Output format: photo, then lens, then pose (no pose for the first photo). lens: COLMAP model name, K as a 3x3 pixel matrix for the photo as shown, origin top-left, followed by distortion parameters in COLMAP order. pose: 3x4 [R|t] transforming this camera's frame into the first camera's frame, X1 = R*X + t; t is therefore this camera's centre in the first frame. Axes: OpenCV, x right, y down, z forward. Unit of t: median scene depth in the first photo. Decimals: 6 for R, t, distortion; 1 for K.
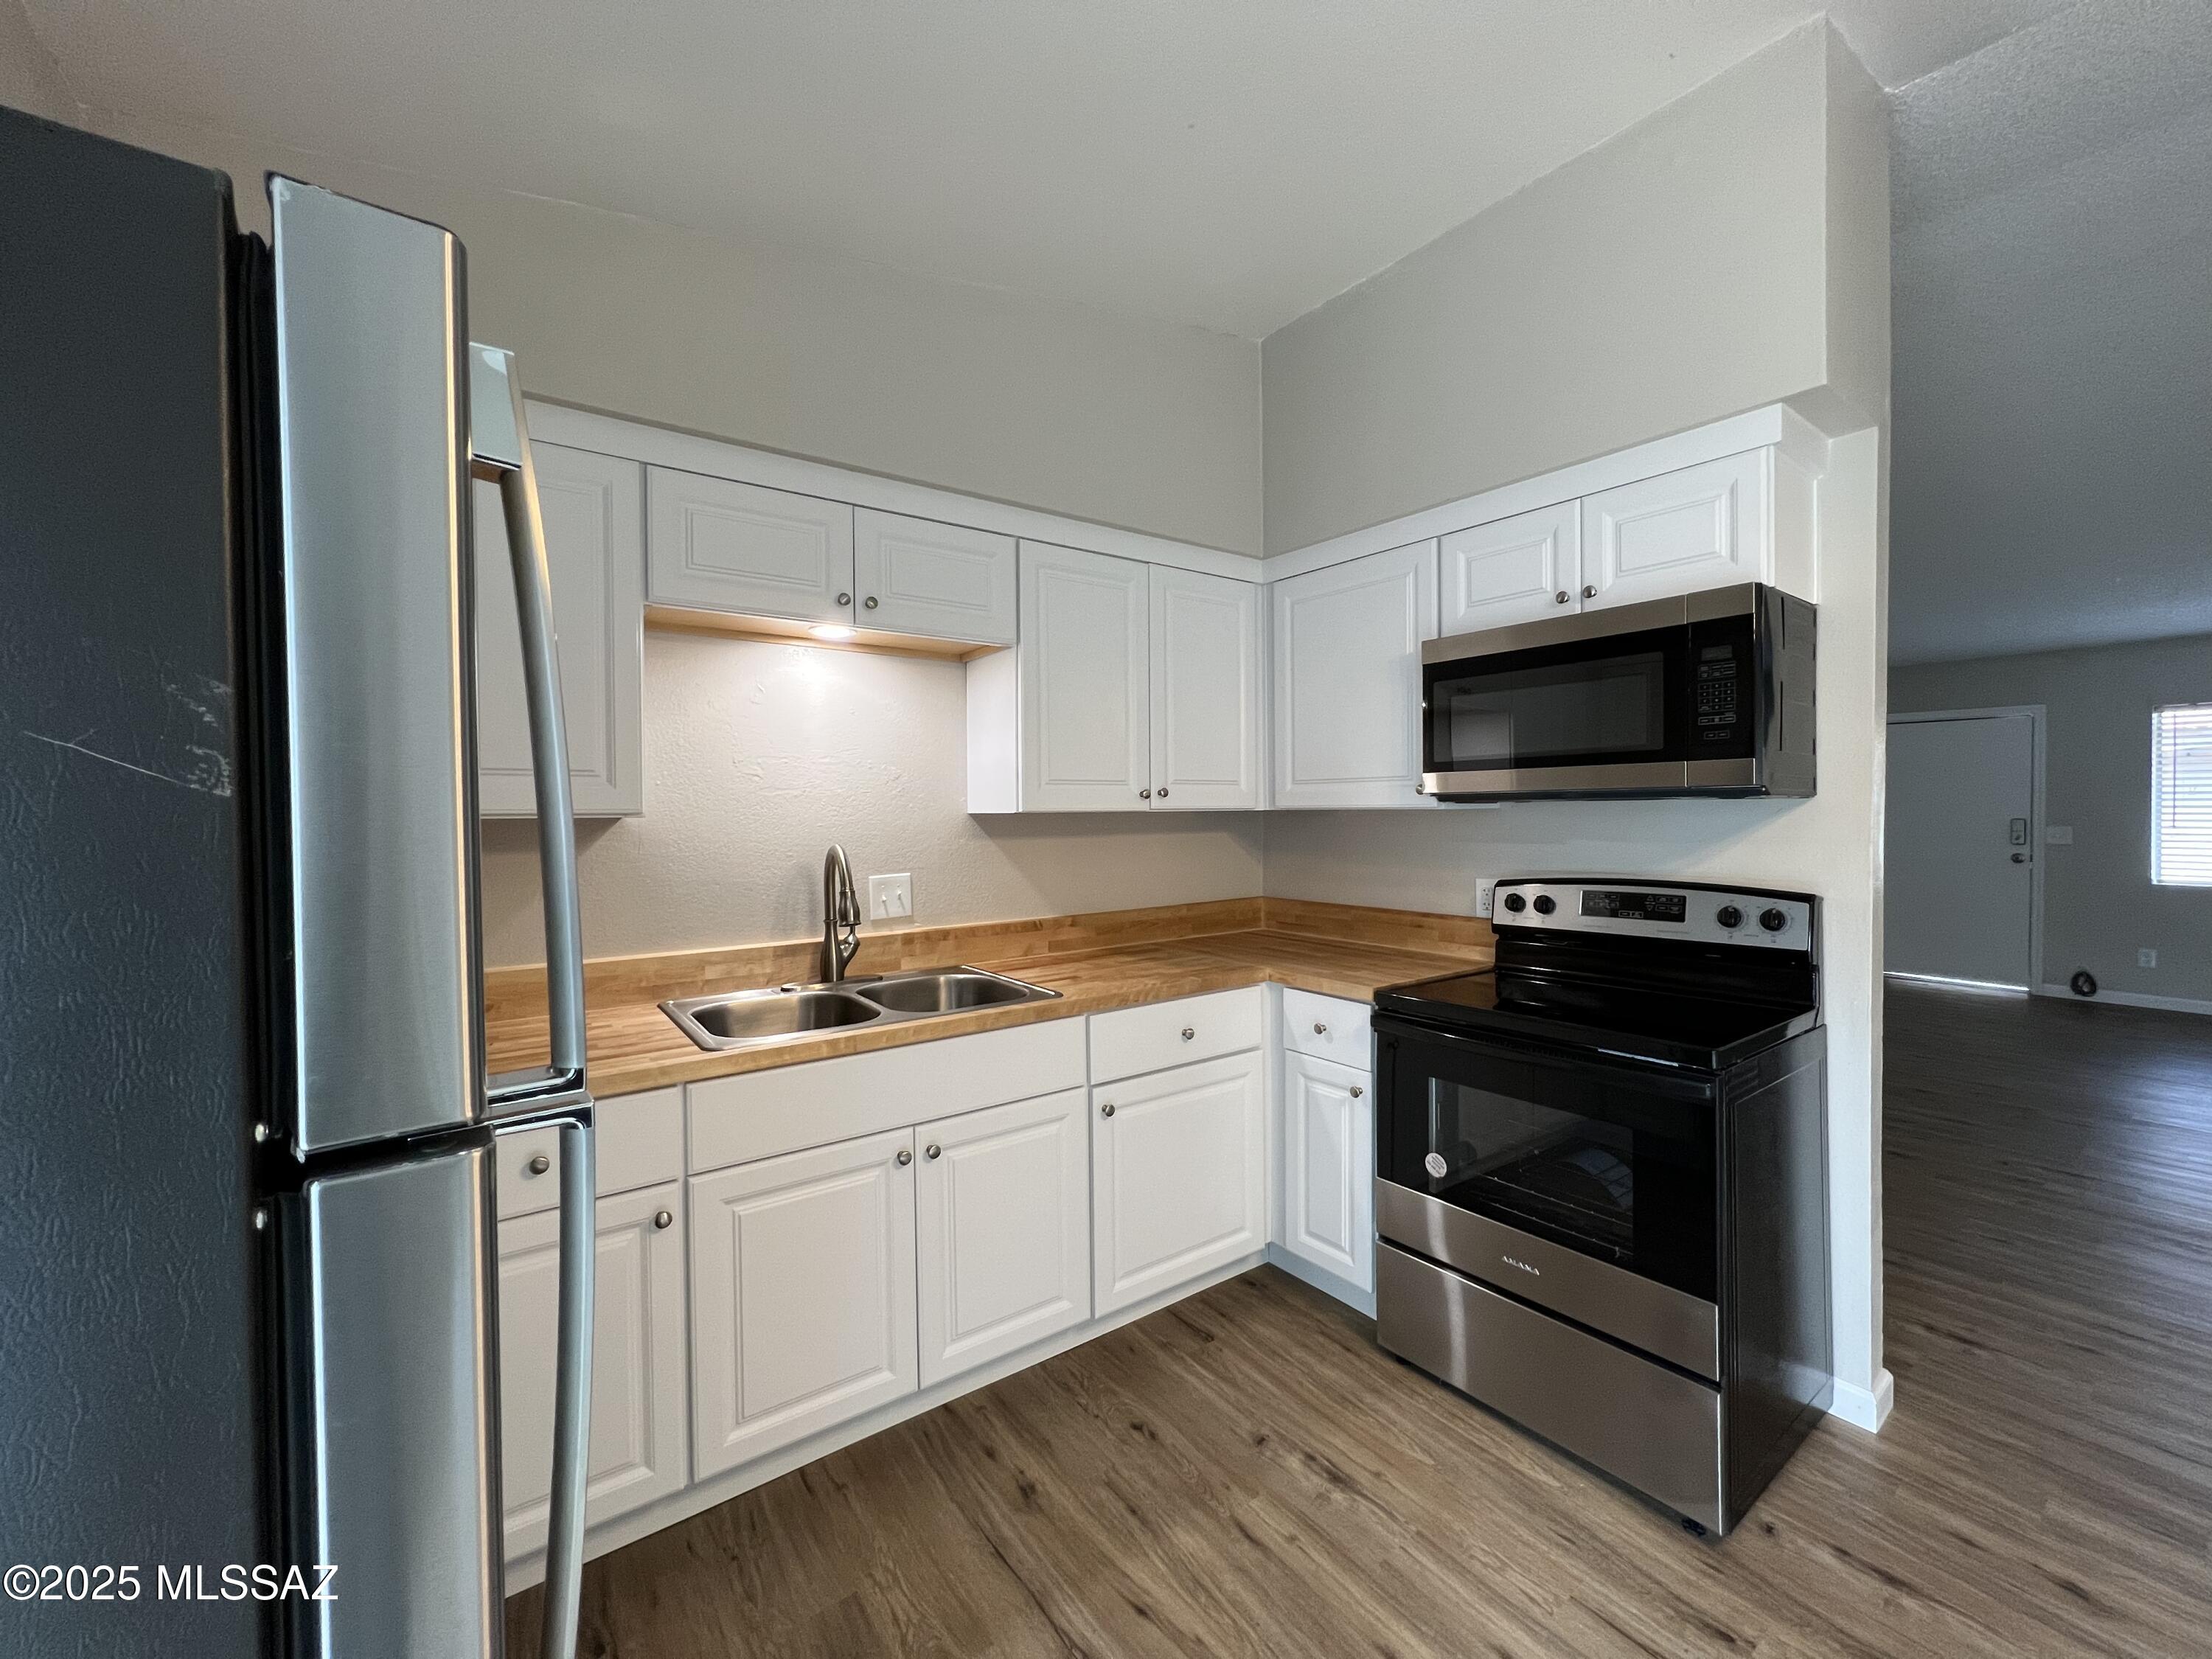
lens RADIAL K [[872.3, 0, 1101.1], [0, 872.3, 823.3], [0, 0, 1]] dist [-0.011427, 0.001396]
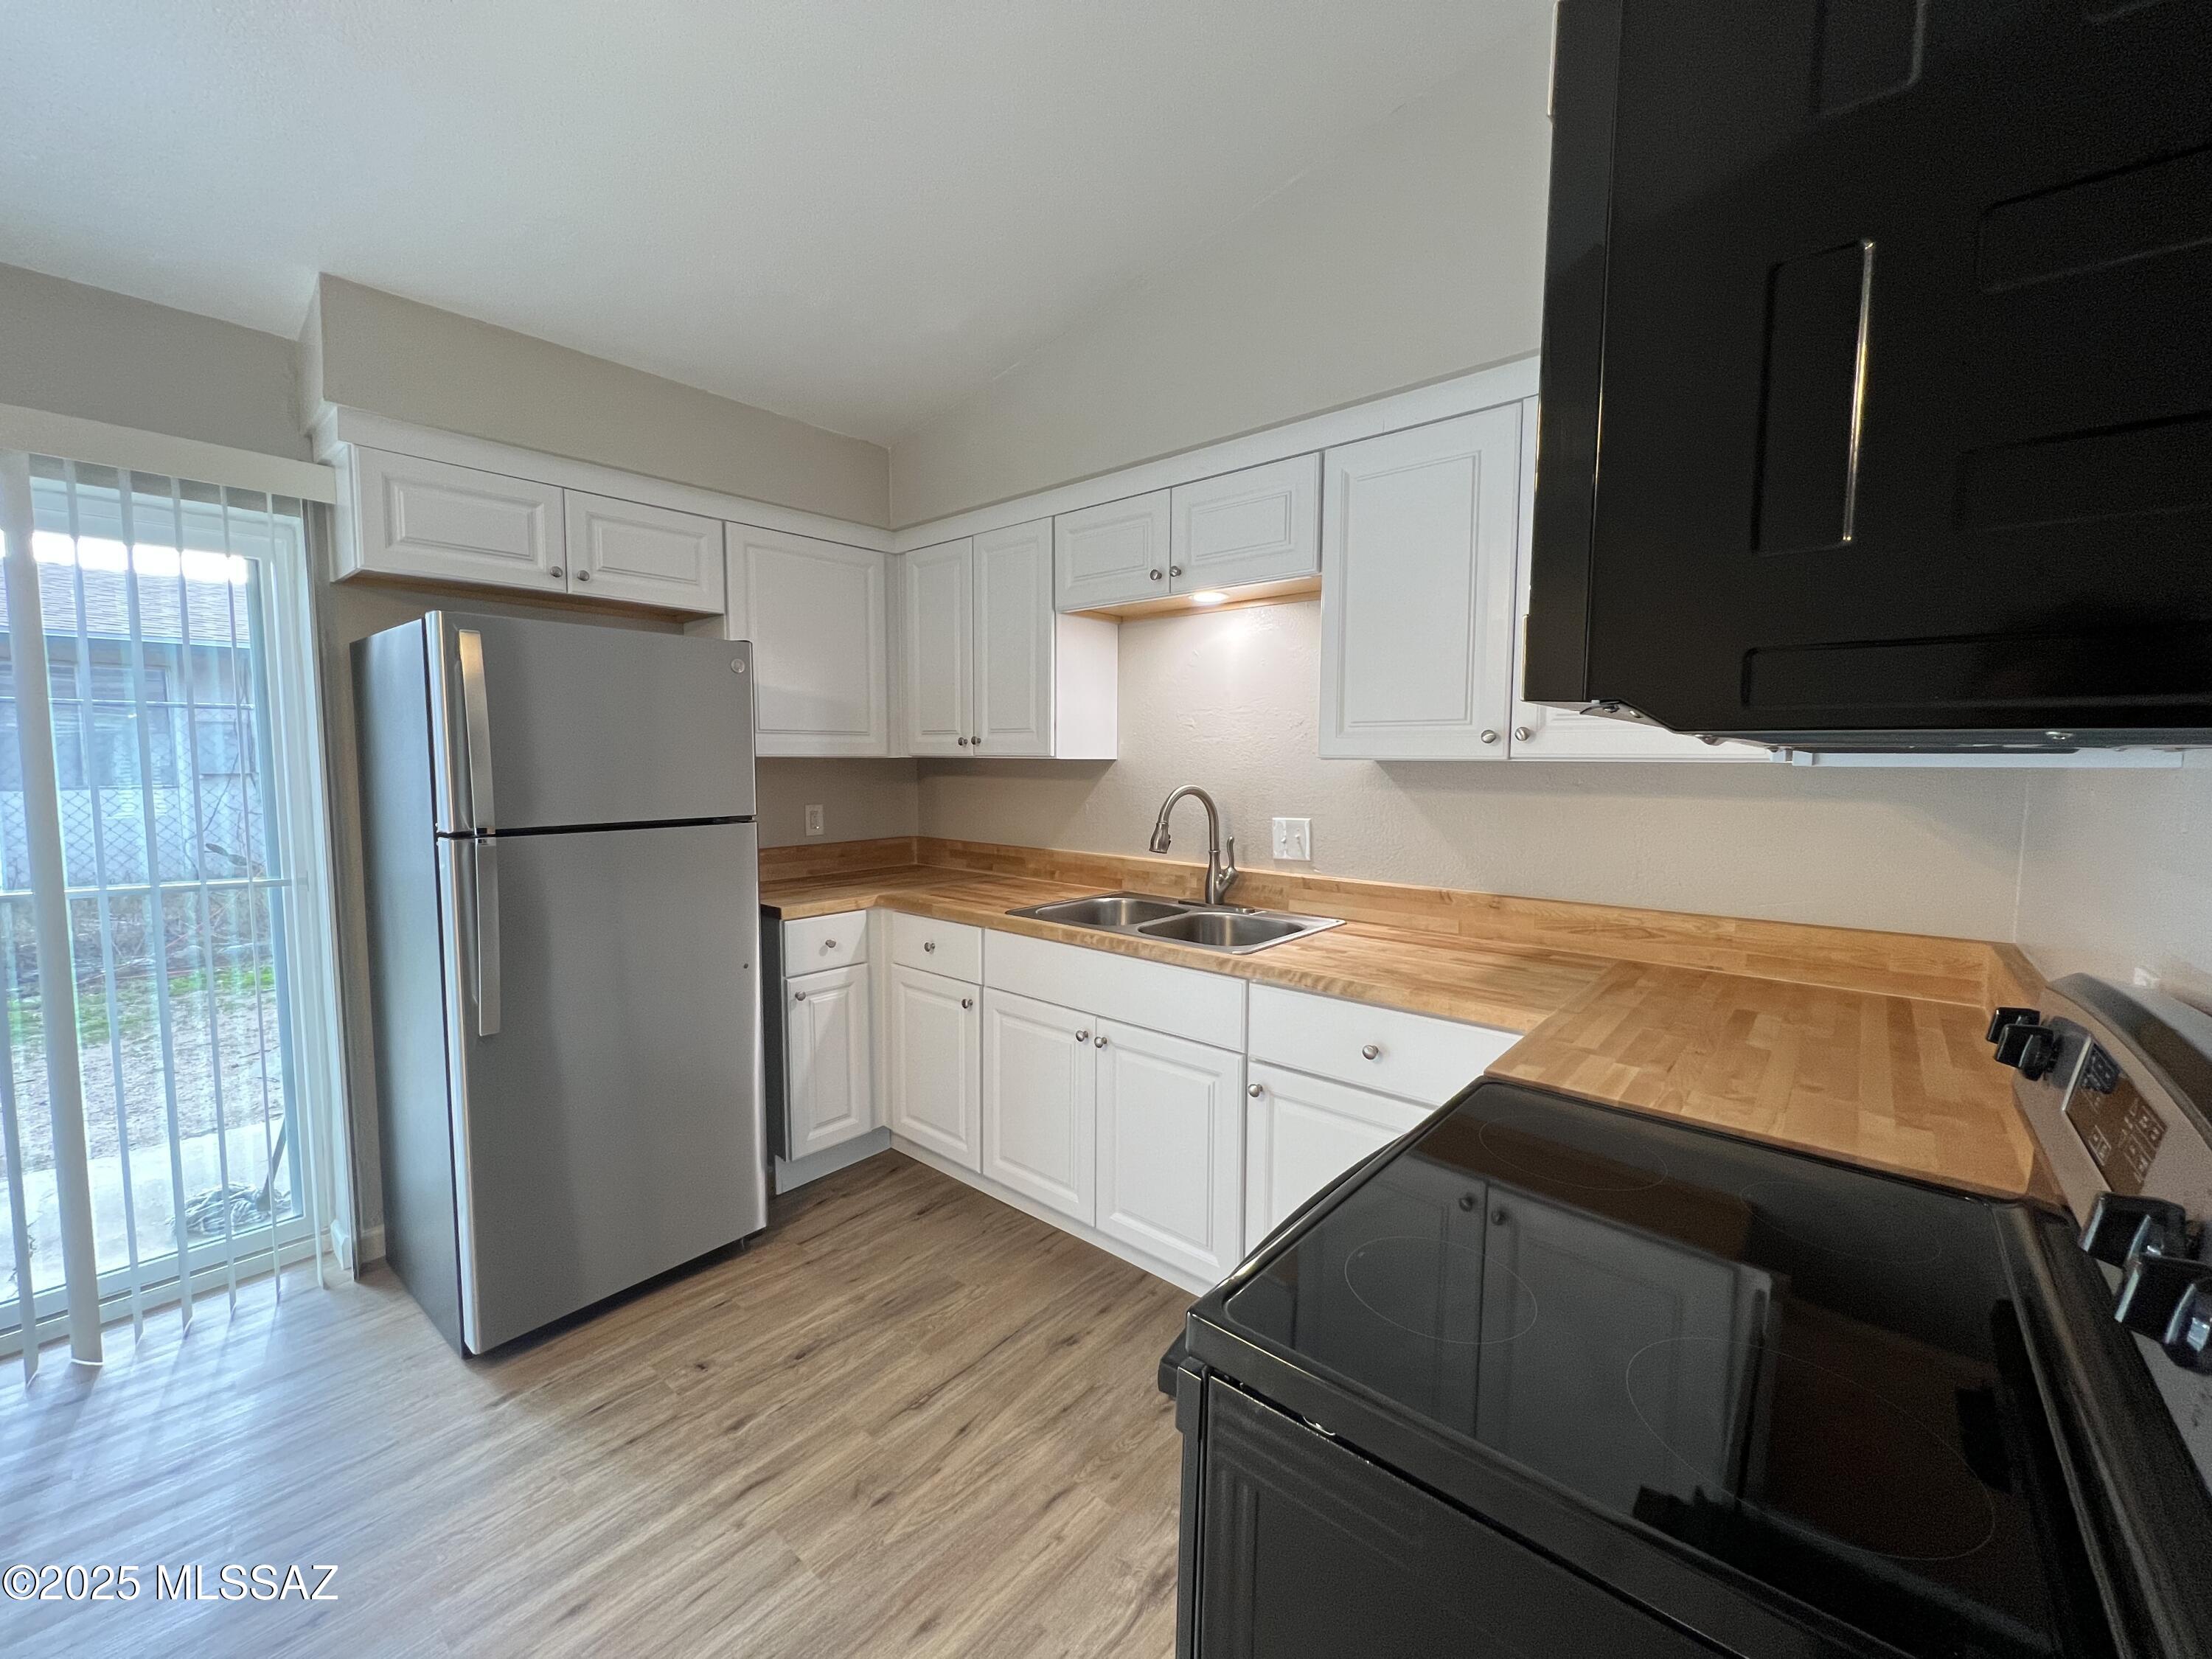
lens RADIAL K [[872.3, 0, 1103.1], [0, 872.3, 820.0], [0, 0, 1]] dist [-0.011427, 0.001396]
pose [[0.233681, 0.081312, -0.968907, 0.993178], [-0.018046, 0.996688, 0.079291, -0.023144], [0.972146, -0.001044, 0.234374, 0.761819]]
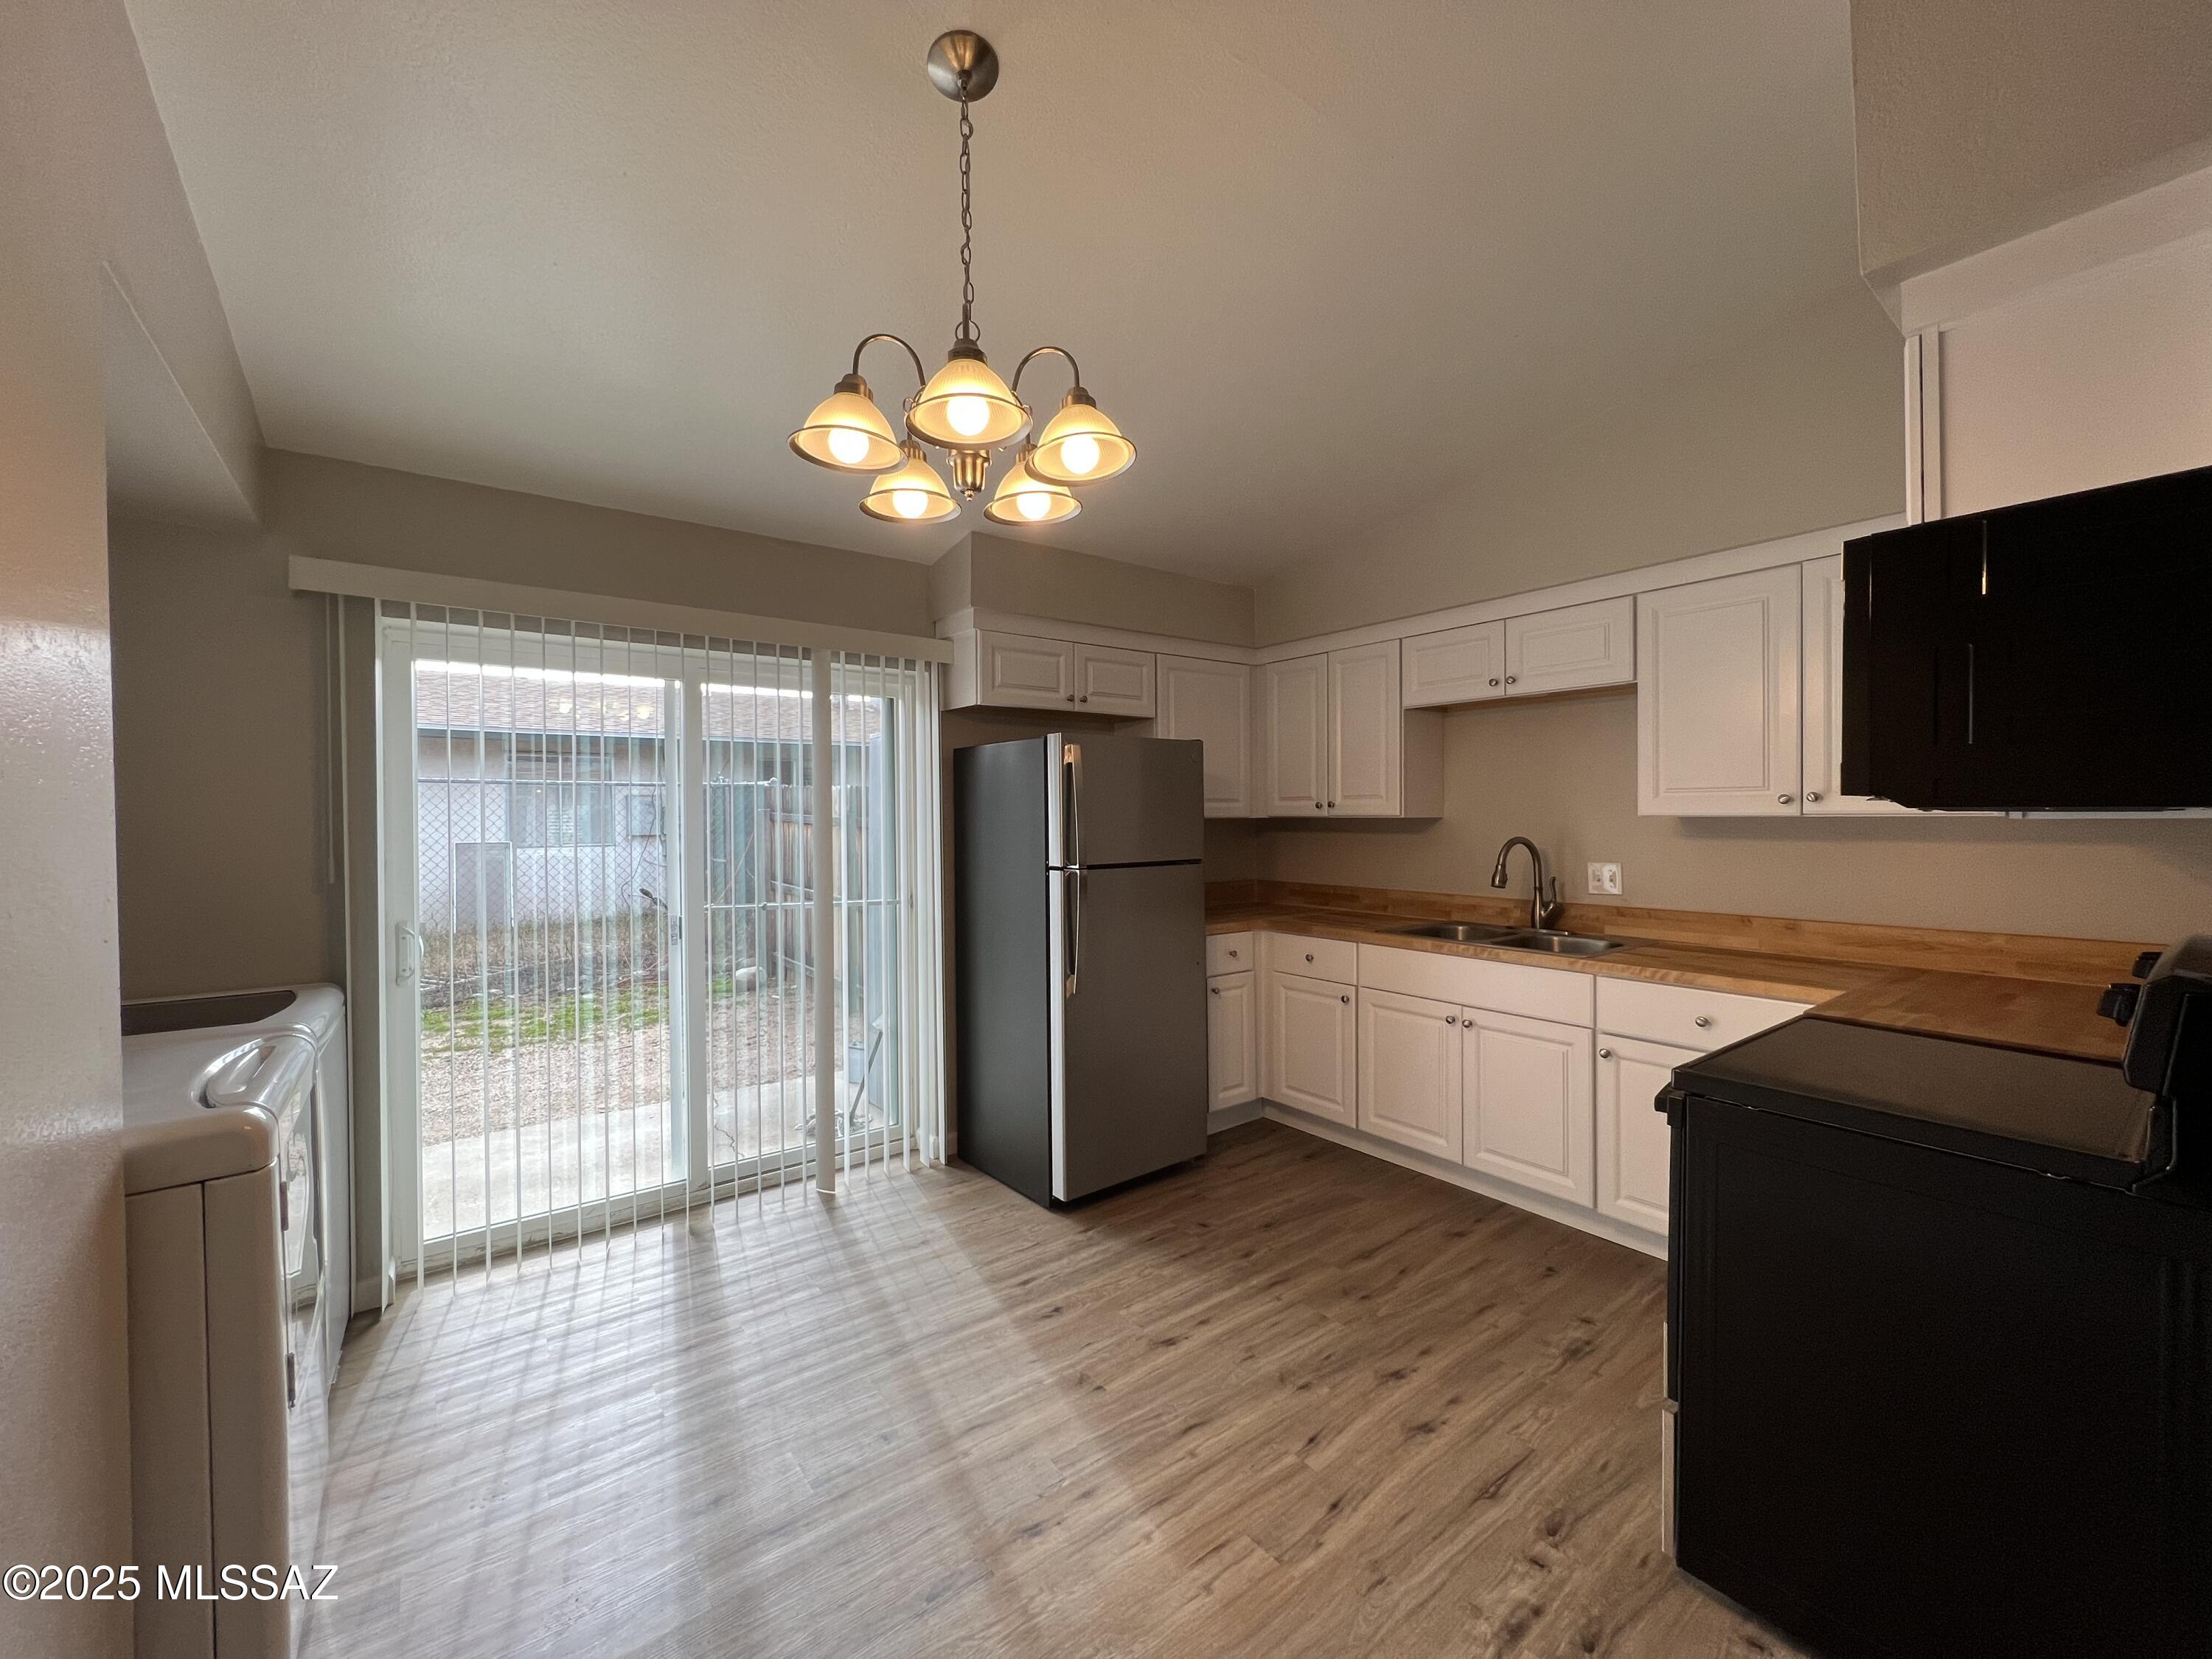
lens RADIAL K [[872.3, 0, 1098.4], [0, 872.3, 820.1], [0, 0, 1]] dist [-0.011427, 0.001396]
pose [[0.018213, 0.015013, -0.999721, 1.505742], [-0.005762, 0.999872, 0.014910, -0.028681], [0.999818, 0.005489, 0.018298, 0.285775]]
